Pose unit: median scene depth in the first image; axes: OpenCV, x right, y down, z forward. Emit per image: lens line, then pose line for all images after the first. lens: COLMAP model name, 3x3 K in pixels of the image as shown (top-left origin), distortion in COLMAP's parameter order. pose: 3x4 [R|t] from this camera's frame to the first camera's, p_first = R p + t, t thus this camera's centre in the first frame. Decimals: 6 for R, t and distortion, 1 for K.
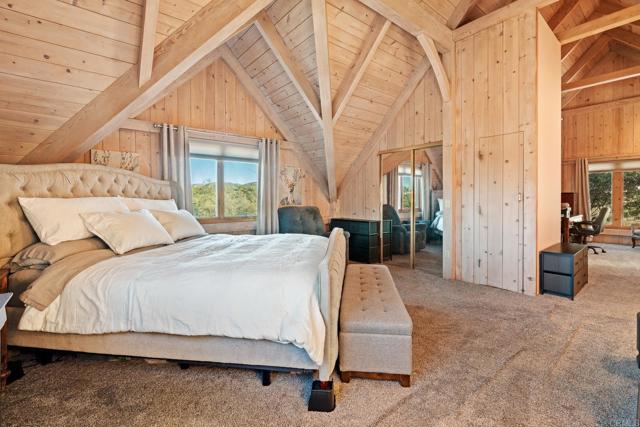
lens RADIAL K [[282.4, 0, 320.7], [0, 282.4, 209.8], [0, 0, 1]] dist [-0.003079, -0.000901]
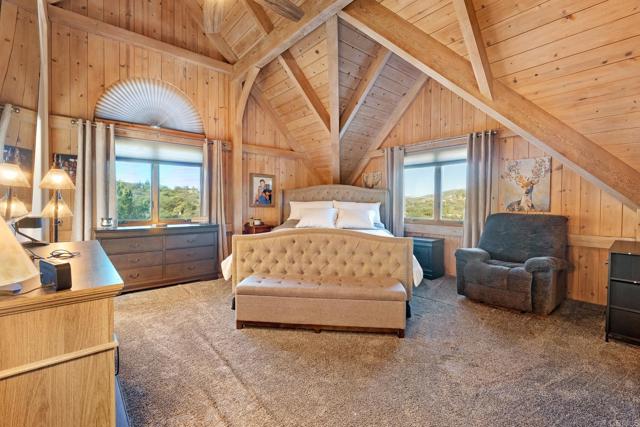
lens RADIAL K [[282.4, 0, 320.7], [0, 282.4, 209.8], [0, 0, 1]] dist [-0.003079, -0.000901]
pose [[0.027928, 0.034235, -0.999023, 1.425865], [-0.039834, 0.998658, 0.033109, -0.058335], [0.998816, 0.038870, 0.029255, 1.093241]]
